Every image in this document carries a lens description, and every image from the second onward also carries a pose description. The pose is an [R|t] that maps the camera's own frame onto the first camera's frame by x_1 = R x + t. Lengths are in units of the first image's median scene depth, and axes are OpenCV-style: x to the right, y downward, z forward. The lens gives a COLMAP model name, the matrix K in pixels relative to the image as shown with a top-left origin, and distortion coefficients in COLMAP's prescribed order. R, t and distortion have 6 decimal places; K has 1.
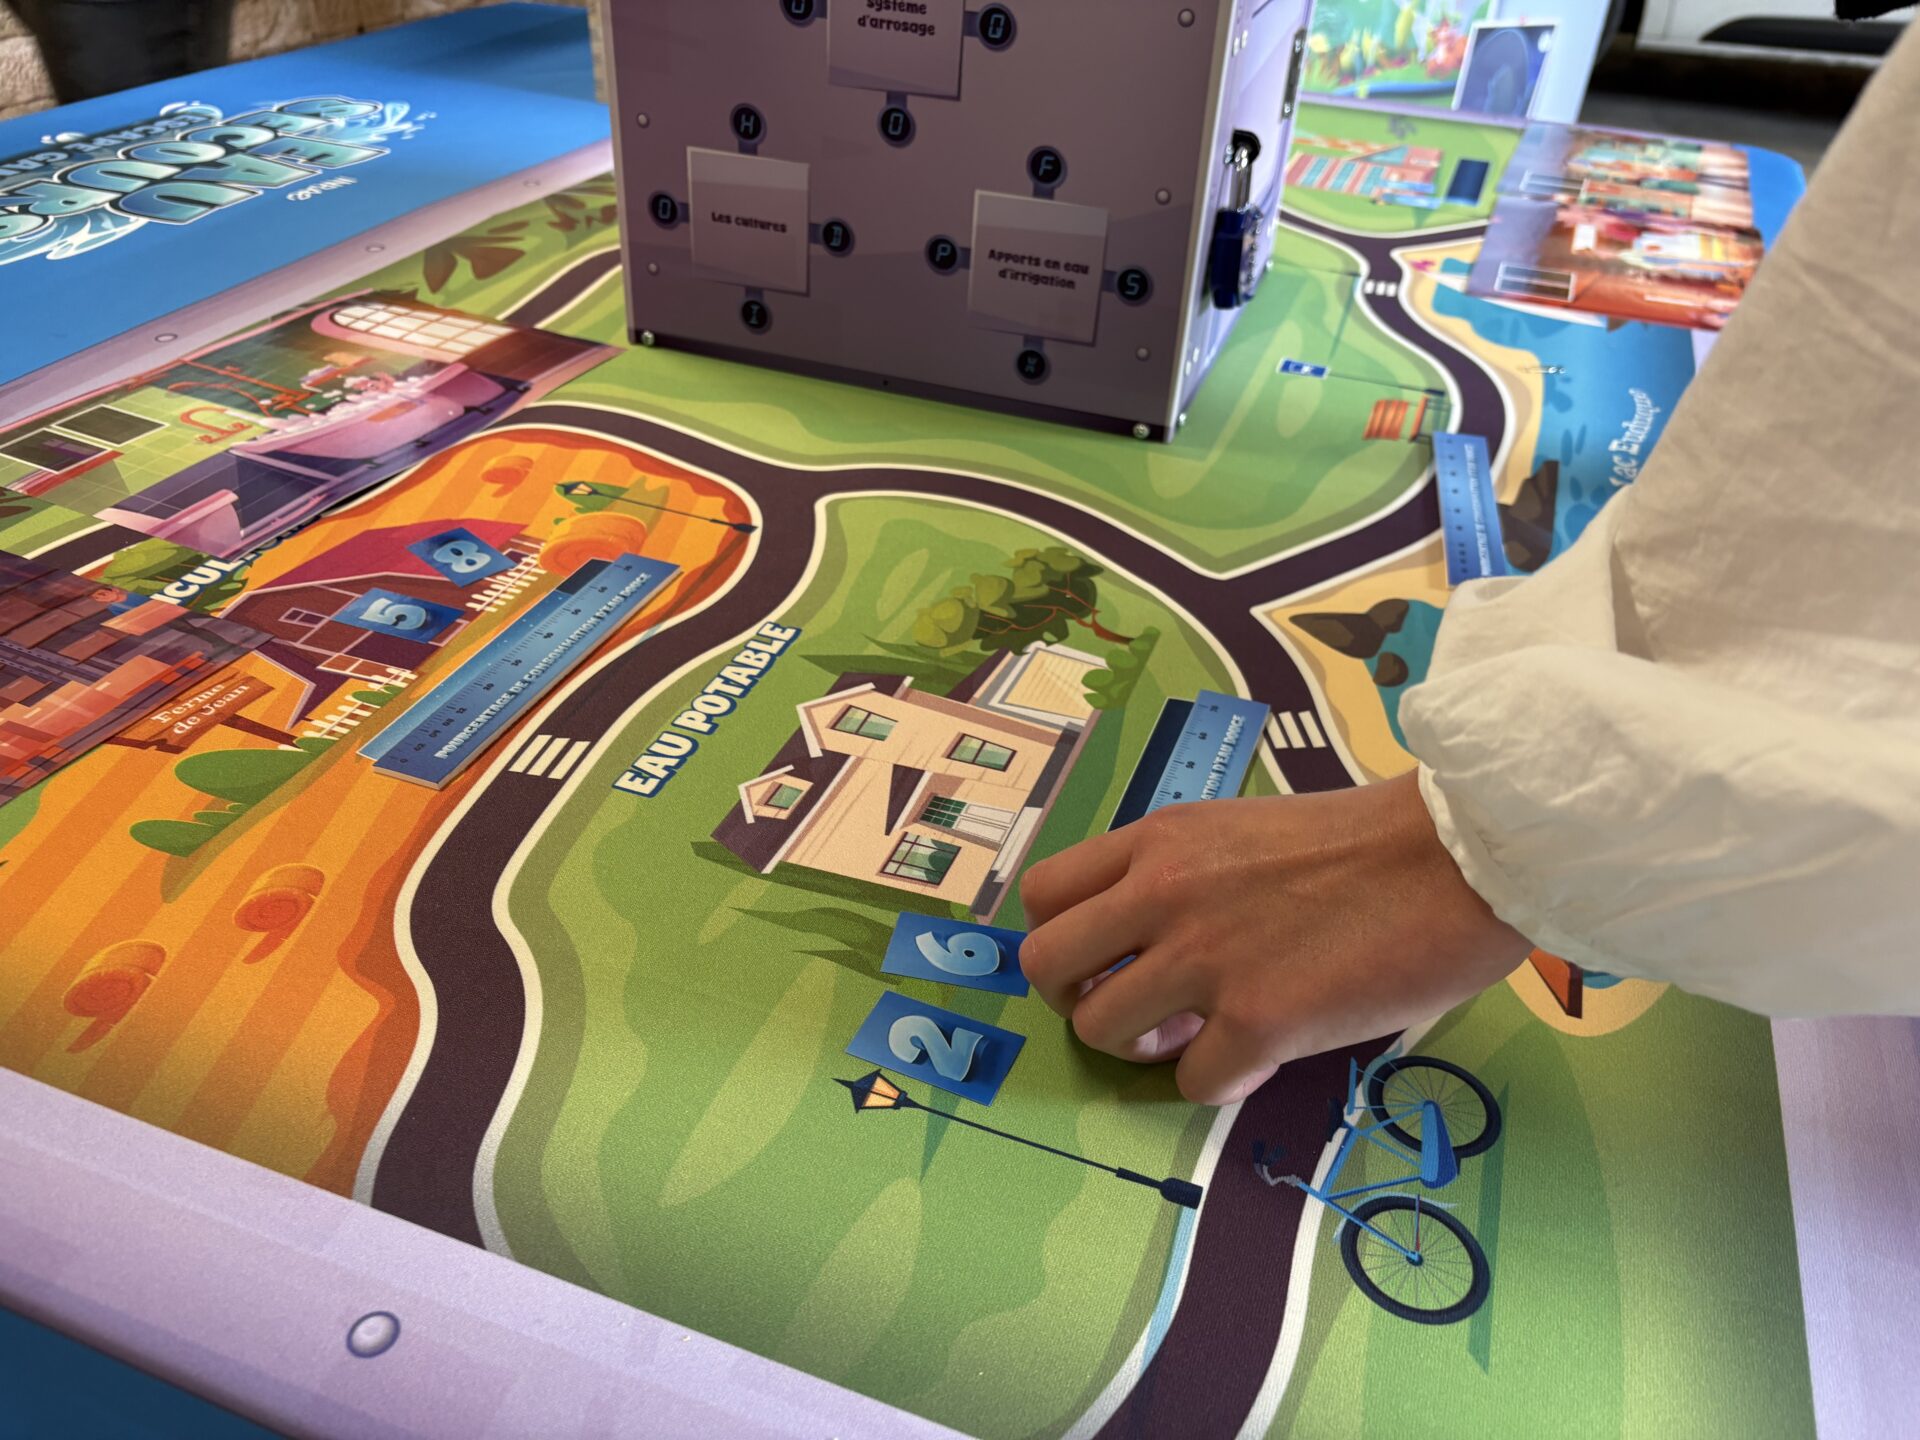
lens RADIAL K [[1460.8, 0, 952.2], [0, 1460.8, 737.5], [0, 0, 1]] dist [0.045880, -0.049049]
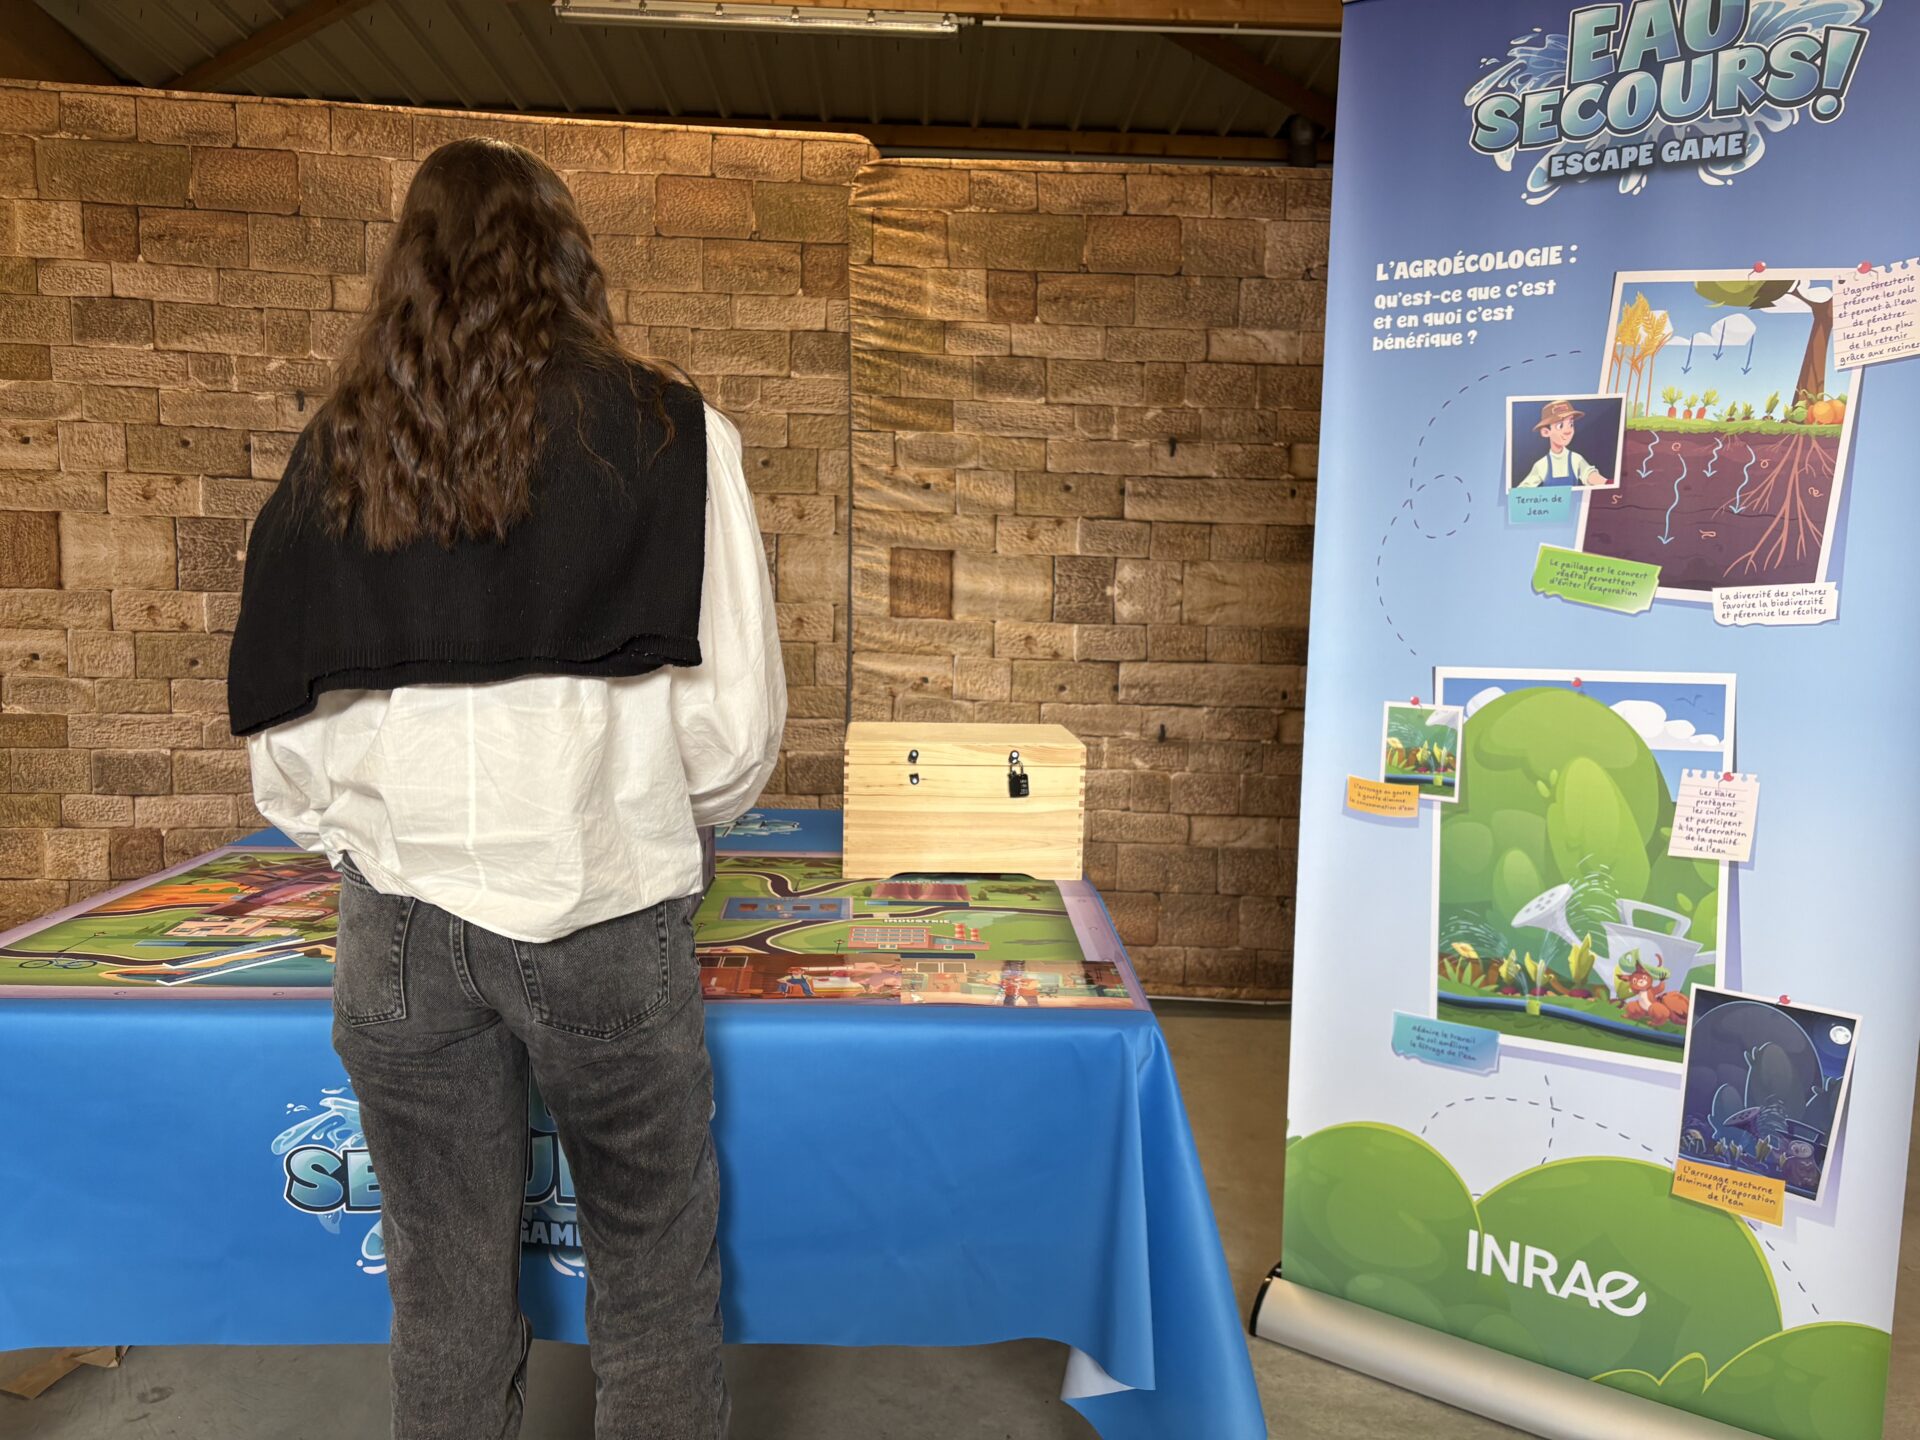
lens RADIAL K [[1460.8, 0, 967.5], [0, 1460.8, 732.8], [0, 0, 1]] dist [0.045880, -0.049049]
pose [[0.376278, 0.074337, -0.923520, 3.133991], [-0.540714, 0.827039, -0.153737, -0.632222], [0.752359, 0.557208, 0.351392, 0.615916]]
